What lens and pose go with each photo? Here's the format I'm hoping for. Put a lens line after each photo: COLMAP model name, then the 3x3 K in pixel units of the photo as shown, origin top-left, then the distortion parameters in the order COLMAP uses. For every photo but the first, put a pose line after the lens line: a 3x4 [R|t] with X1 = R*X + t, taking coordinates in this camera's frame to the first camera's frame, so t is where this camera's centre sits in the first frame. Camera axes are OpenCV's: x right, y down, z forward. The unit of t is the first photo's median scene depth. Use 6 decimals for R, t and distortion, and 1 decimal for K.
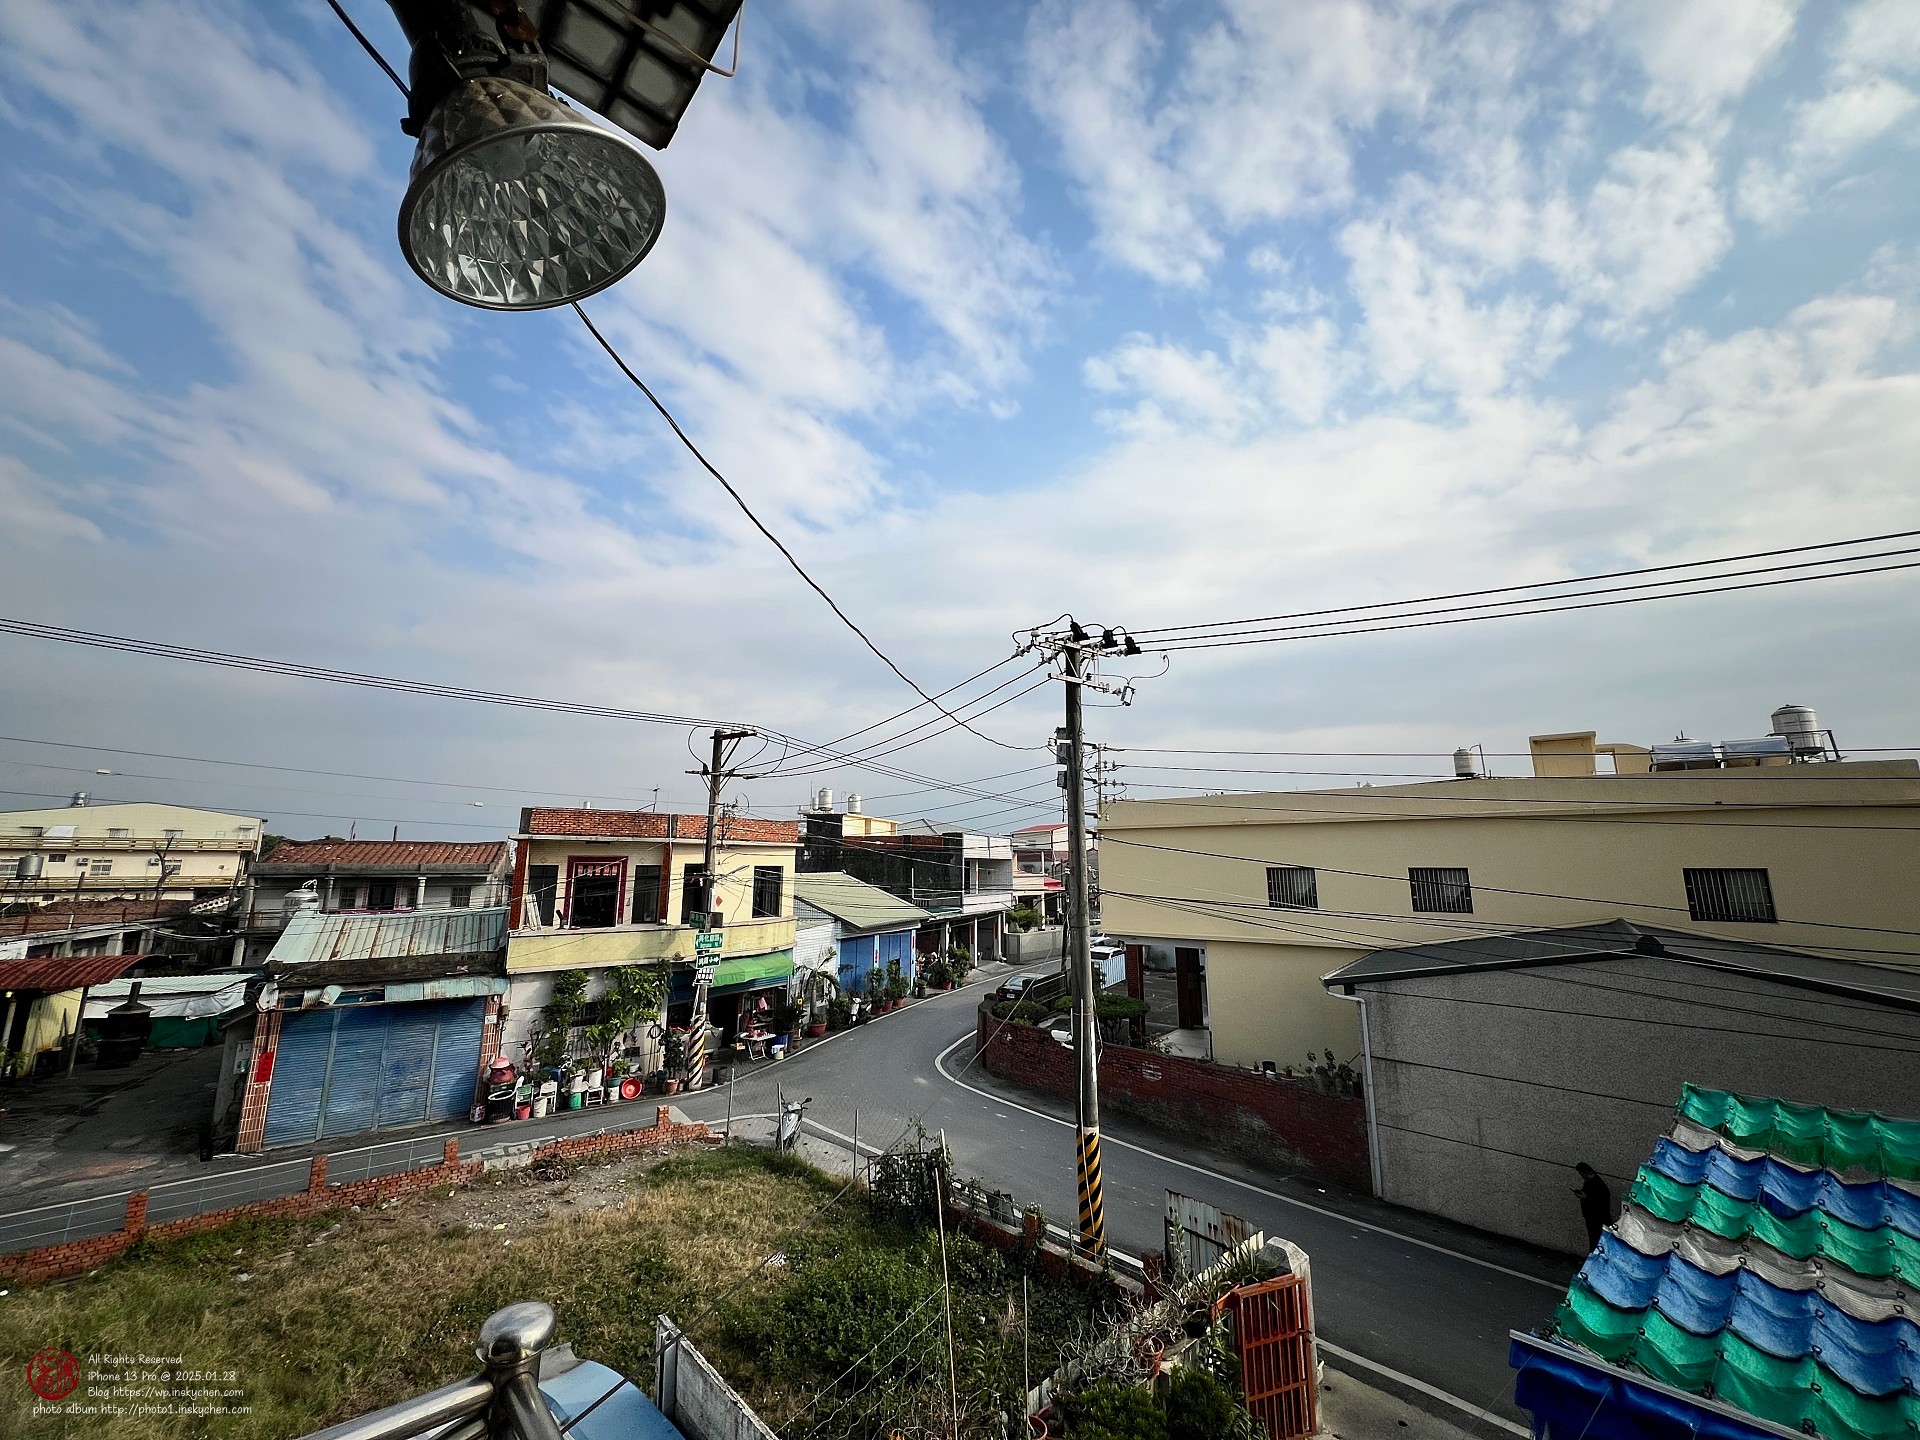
lens RADIAL K [[767.2, 0, 949.6], [0, 767.2, 707.3], [0, 0, 1]] dist [-0.002732, 0.000123]
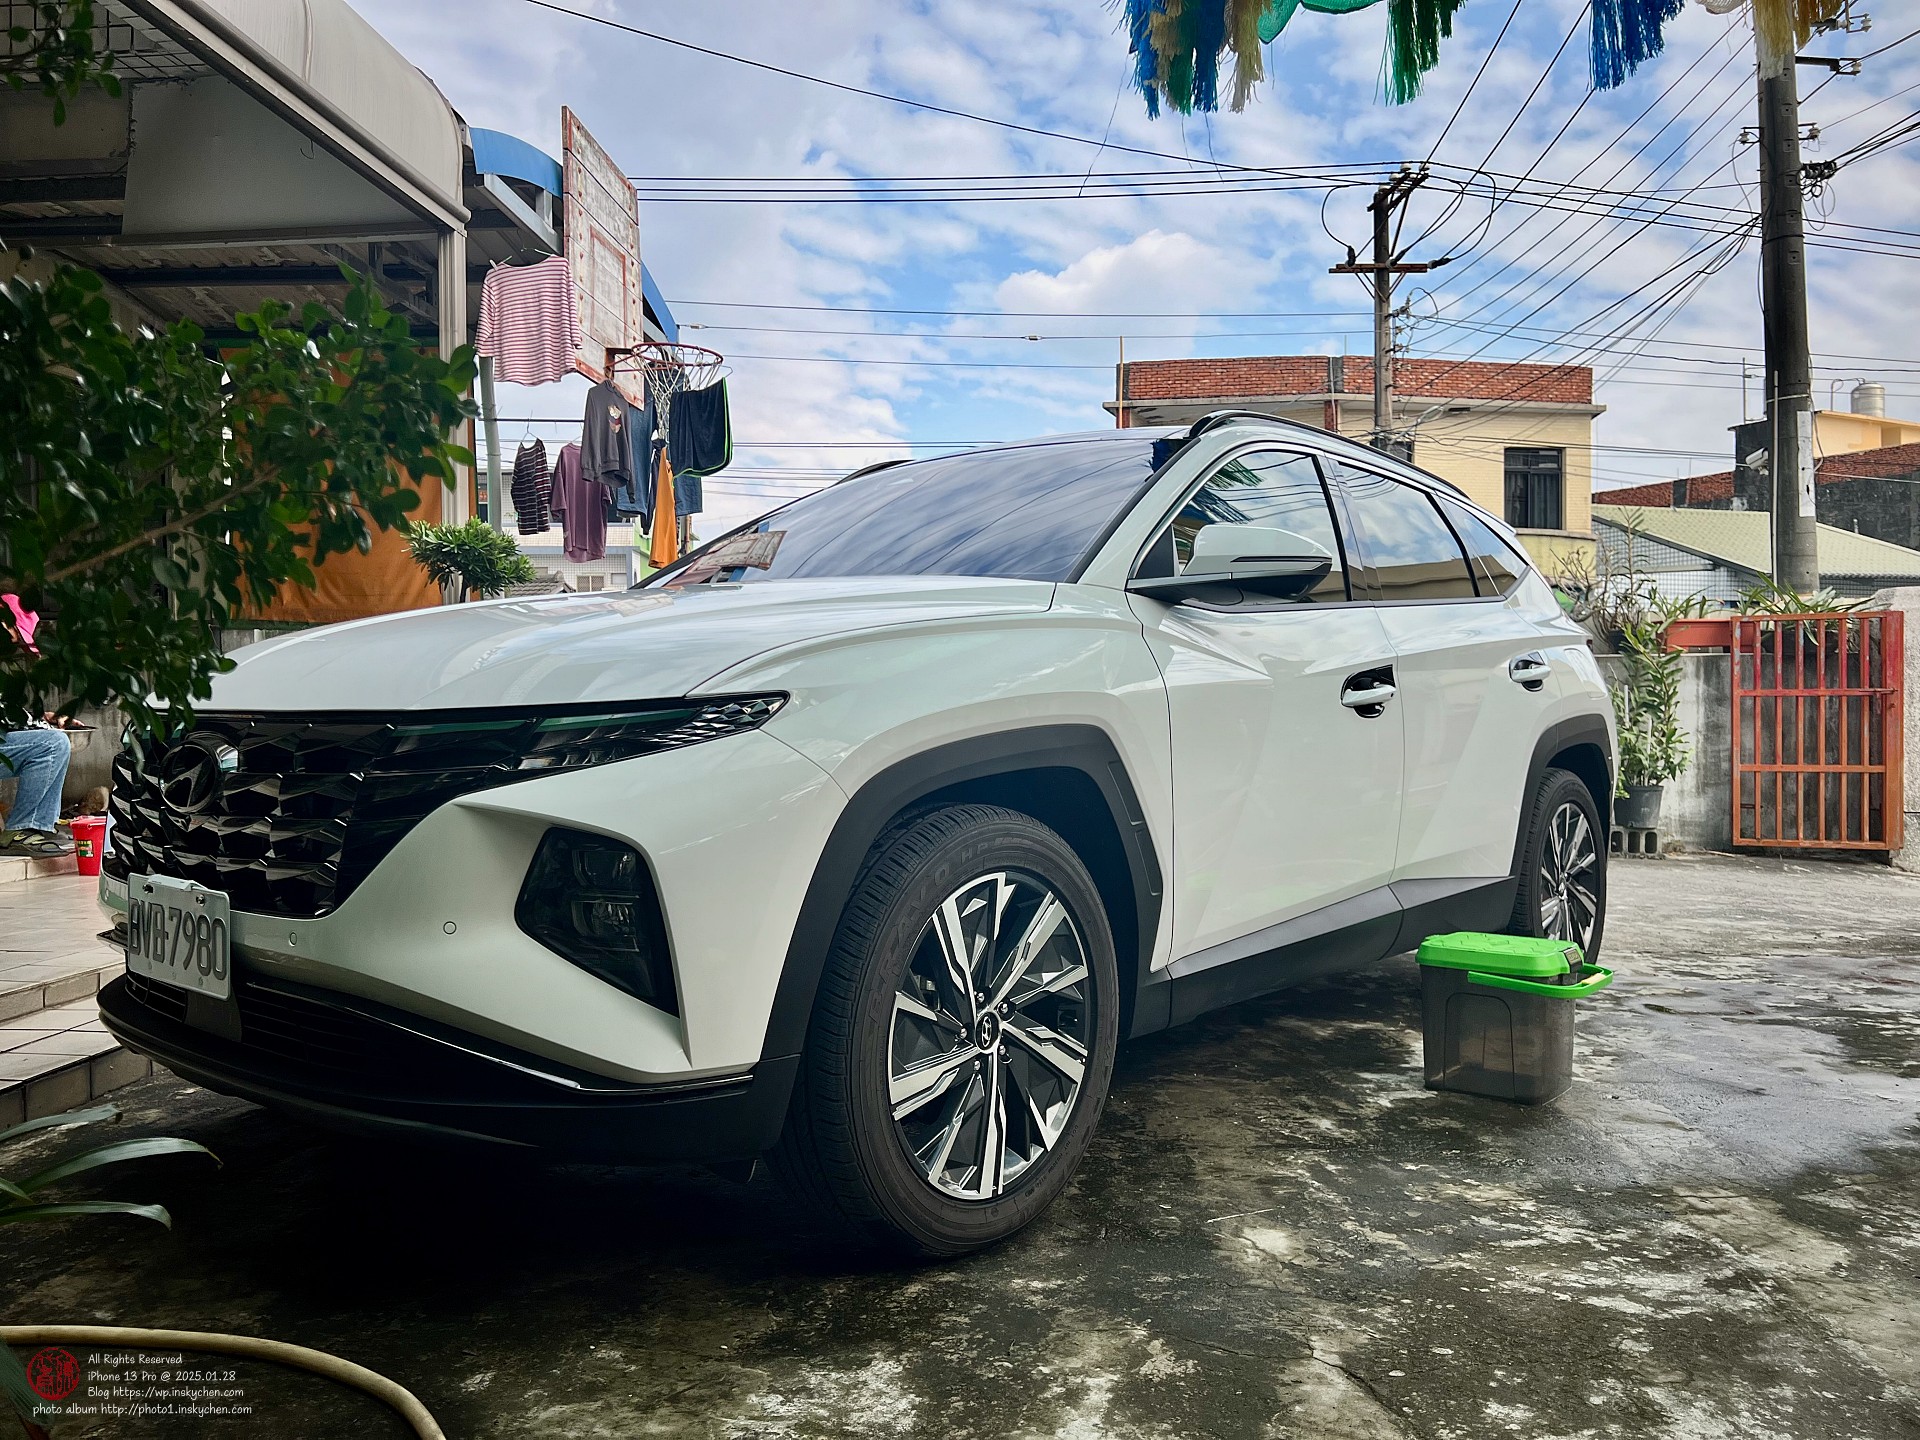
lens RADIAL K [[1440.1, 0, 953.6], [0, 1440.1, 729.0], [0, 0, 1]] dist [0.045946, -0.050648]
pose [[0.693497, 0.008128, -0.720414, 0.563982], [0.151090, 0.976060, 0.156457, 0.416922], [0.704439, -0.217350, 0.675666, -0.168325]]
